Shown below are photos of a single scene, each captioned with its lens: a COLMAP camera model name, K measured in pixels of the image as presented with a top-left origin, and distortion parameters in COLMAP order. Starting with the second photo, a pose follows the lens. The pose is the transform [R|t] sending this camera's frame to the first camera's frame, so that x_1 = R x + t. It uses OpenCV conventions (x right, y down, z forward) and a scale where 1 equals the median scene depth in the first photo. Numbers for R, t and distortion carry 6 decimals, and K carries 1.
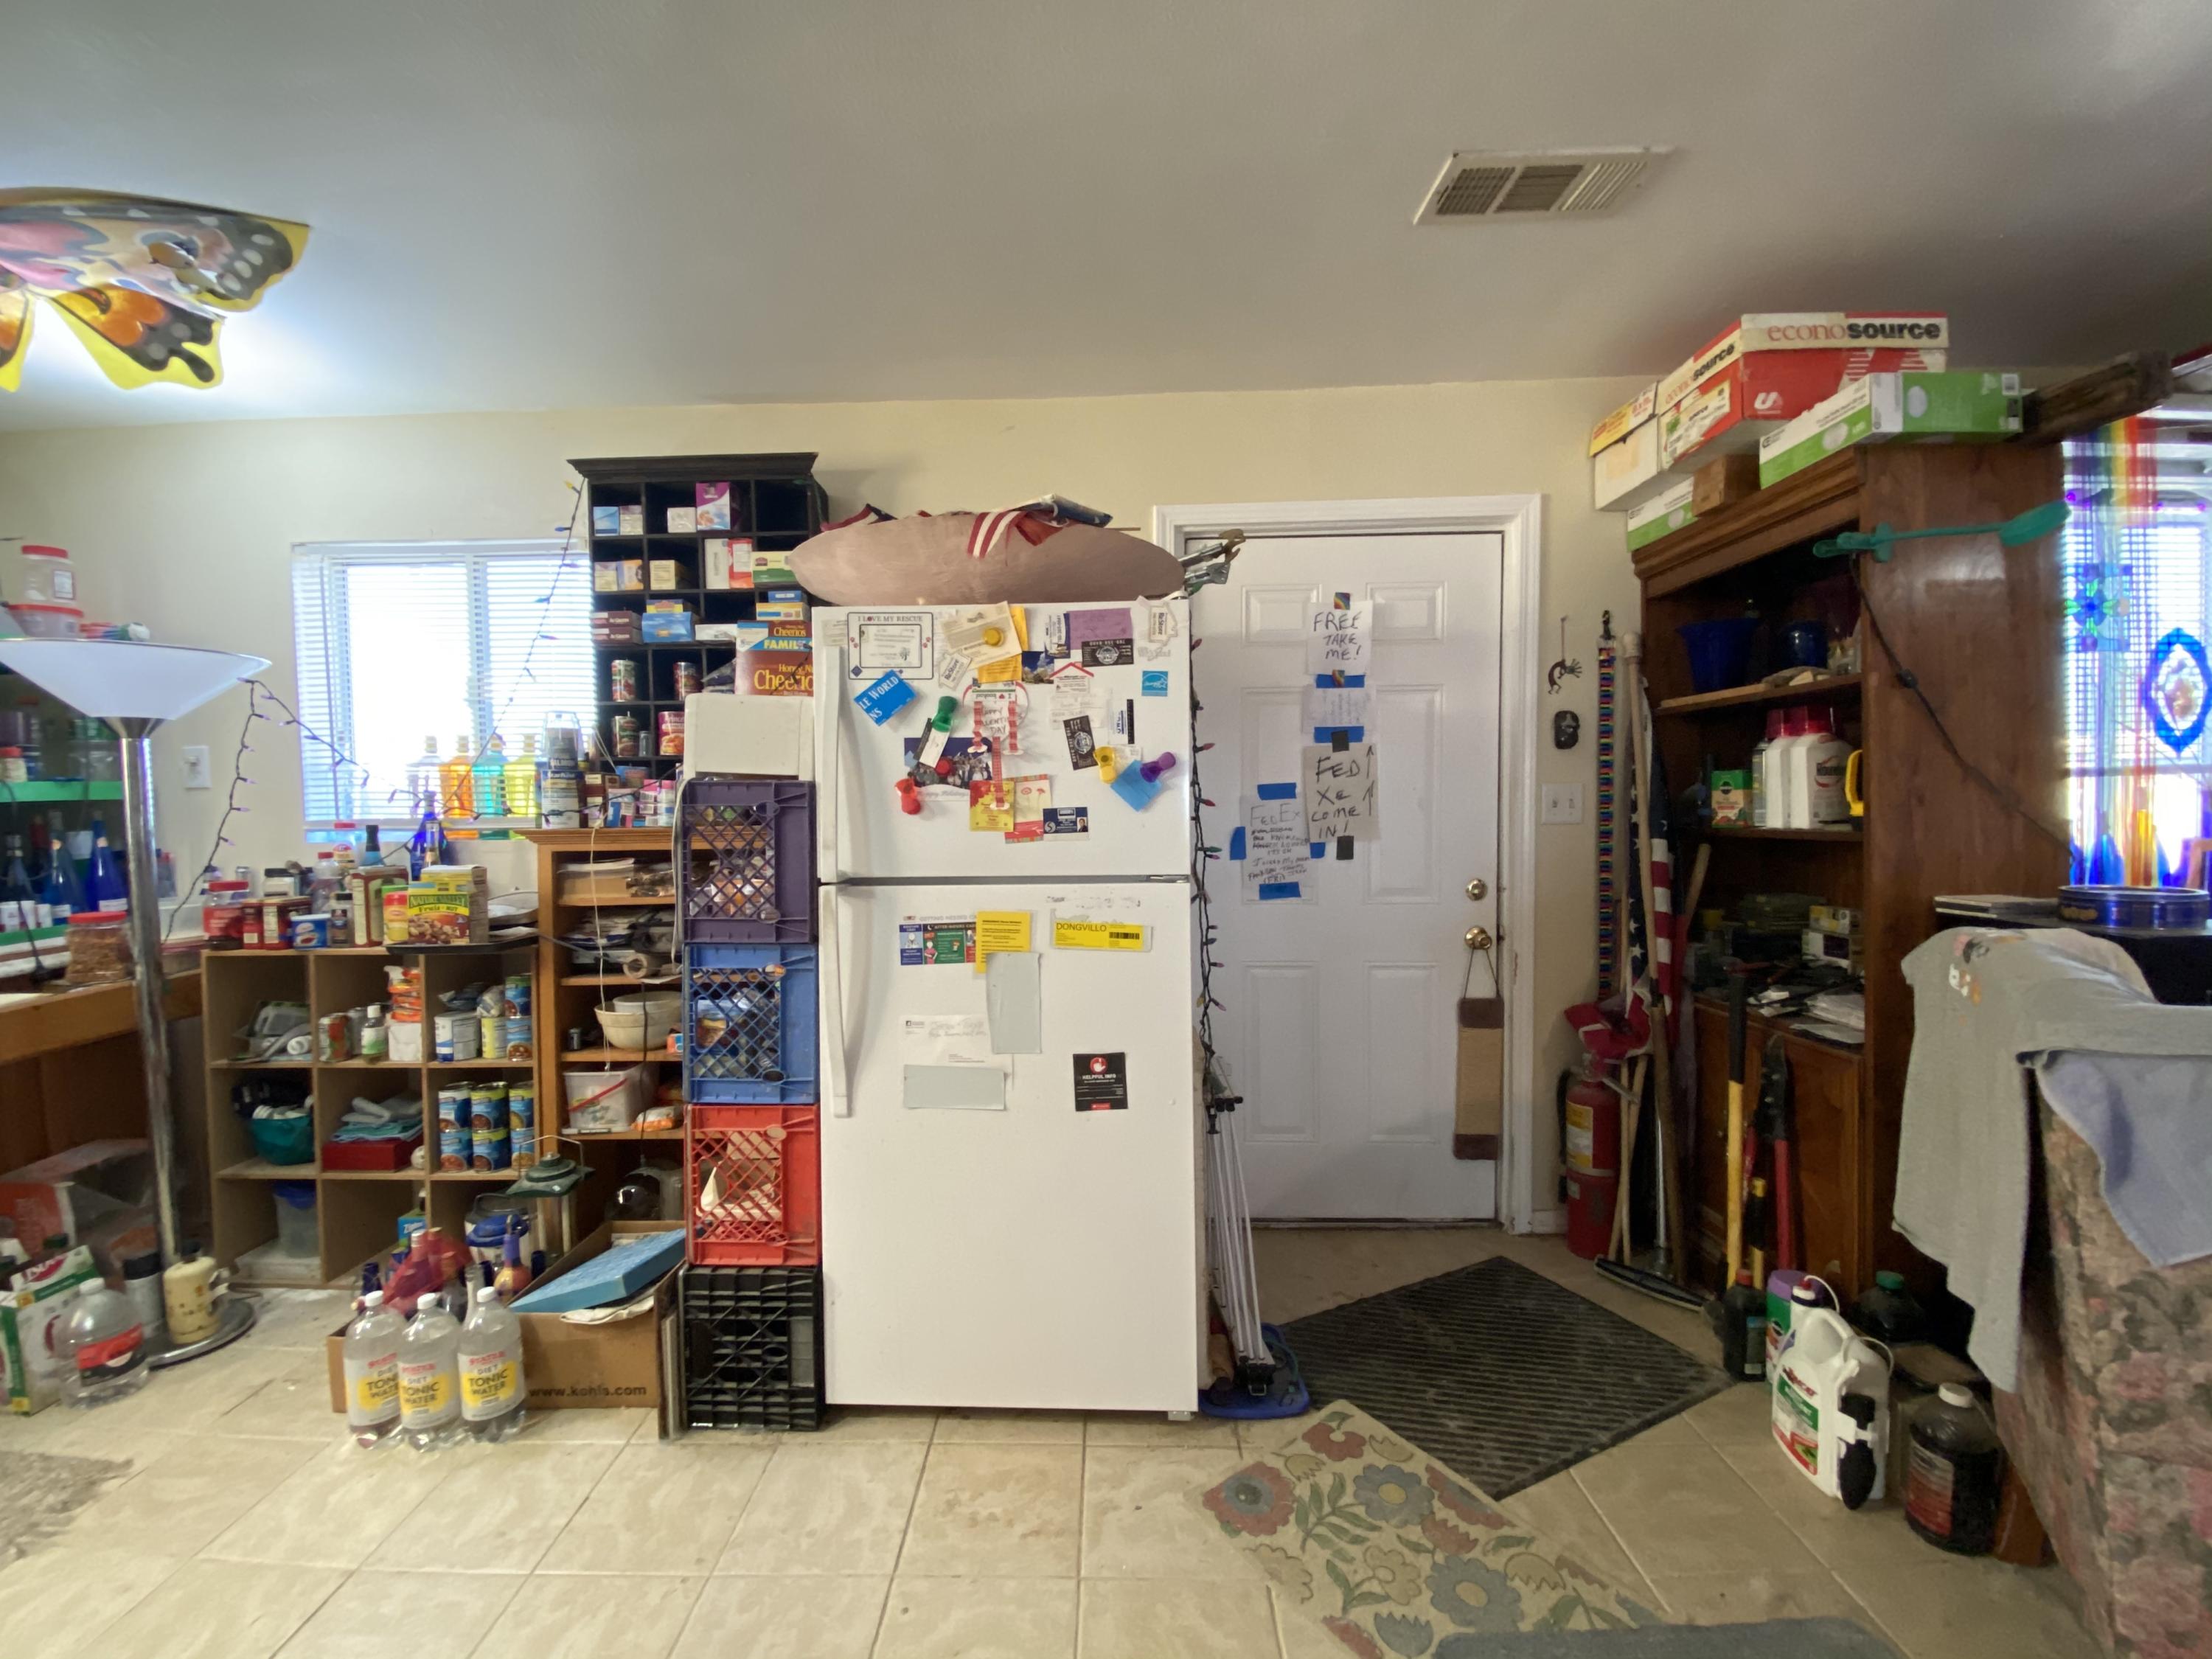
lens RADIAL K [[921.7, 0, 1222.8], [0, 921.7, 812.5], [0, 0, 1]] dist [0.010116, -0.011484]
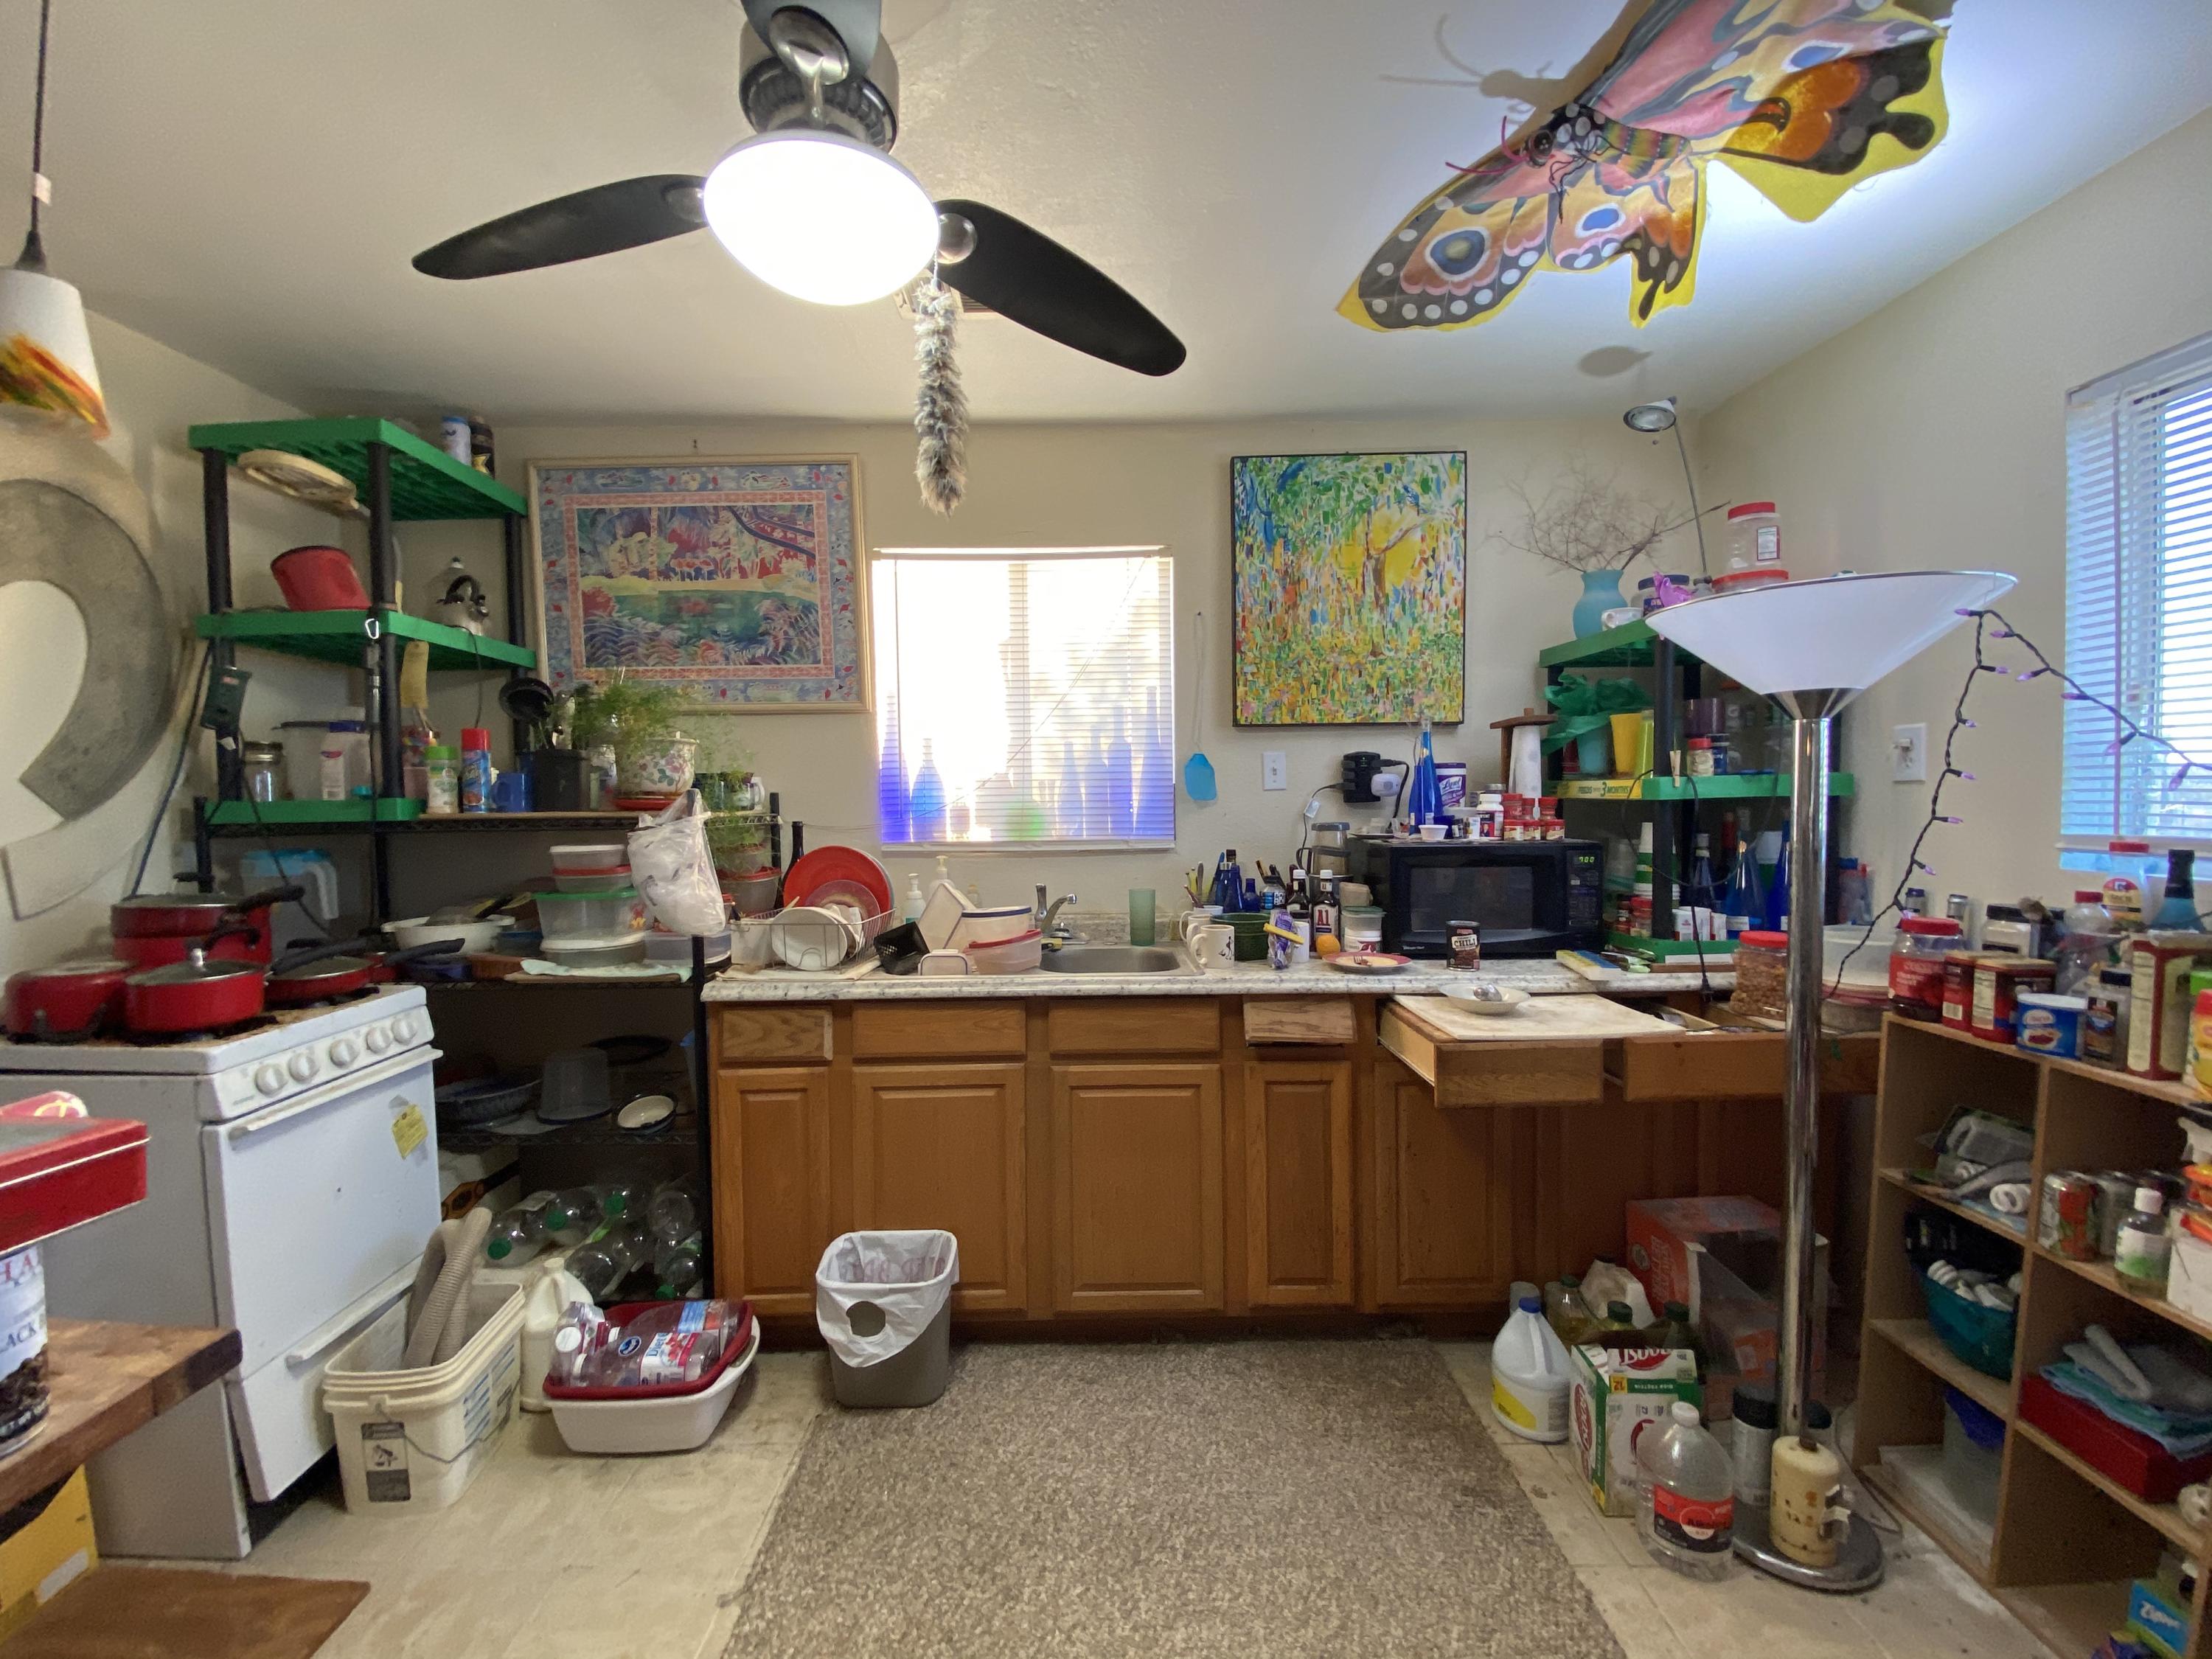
lens RADIAL K [[921.7, 0, 949.3], [0, 921.7, 843.8], [0, 0, 1]] dist [0.010116, -0.011484]
pose [[-0.107685, 0.067763, -0.991873, -0.373845], [-0.009660, 0.997556, 0.069200, -0.025038], [0.994138, 0.017033, -0.106767, 0.392912]]
